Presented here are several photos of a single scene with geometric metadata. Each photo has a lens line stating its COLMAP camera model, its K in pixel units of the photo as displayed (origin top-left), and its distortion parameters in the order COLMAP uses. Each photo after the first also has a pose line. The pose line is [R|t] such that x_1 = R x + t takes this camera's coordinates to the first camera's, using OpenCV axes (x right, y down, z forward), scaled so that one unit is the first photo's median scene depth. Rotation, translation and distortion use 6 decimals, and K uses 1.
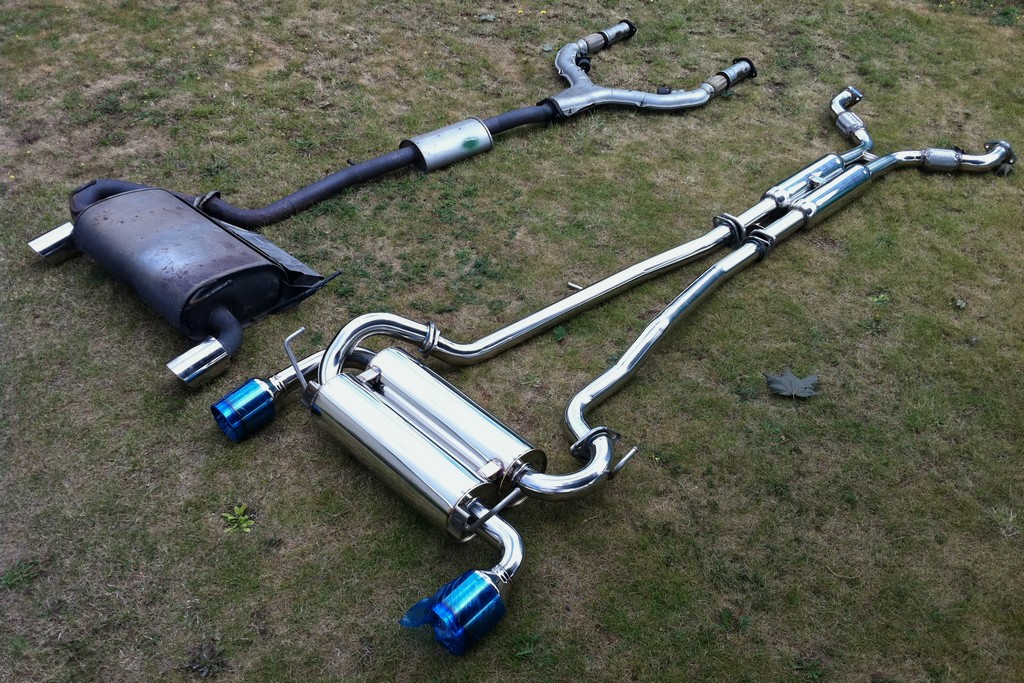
lens RADIAL K [[1168.5, 0, 512.0], [0, 1168.5, 341.5], [0, 0, 1]] dist [0.171979, -0.827532]
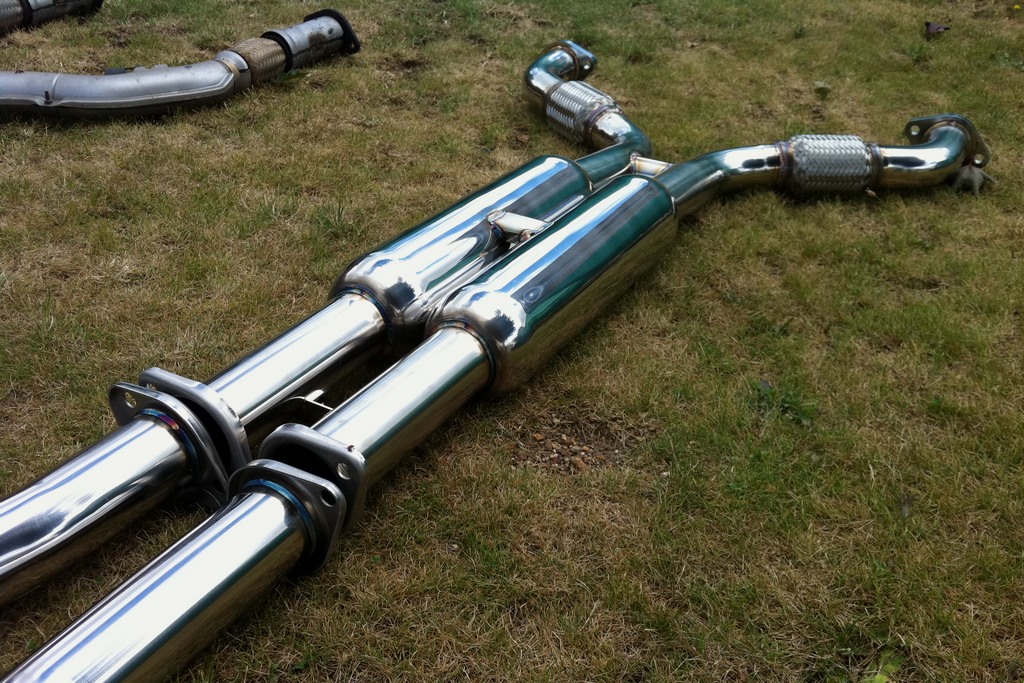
lens RADIAL K [[1168.5, 0, 512.0], [0, 1168.5, 341.5], [0, 0, 1]] dist [0.171979, -0.827532]
pose [[0.966648, -0.101885, 0.234971, 0.173379], [0.130437, 0.985411, -0.109325, -0.070736], [-0.220404, 0.136328, 0.965835, 0.673032]]
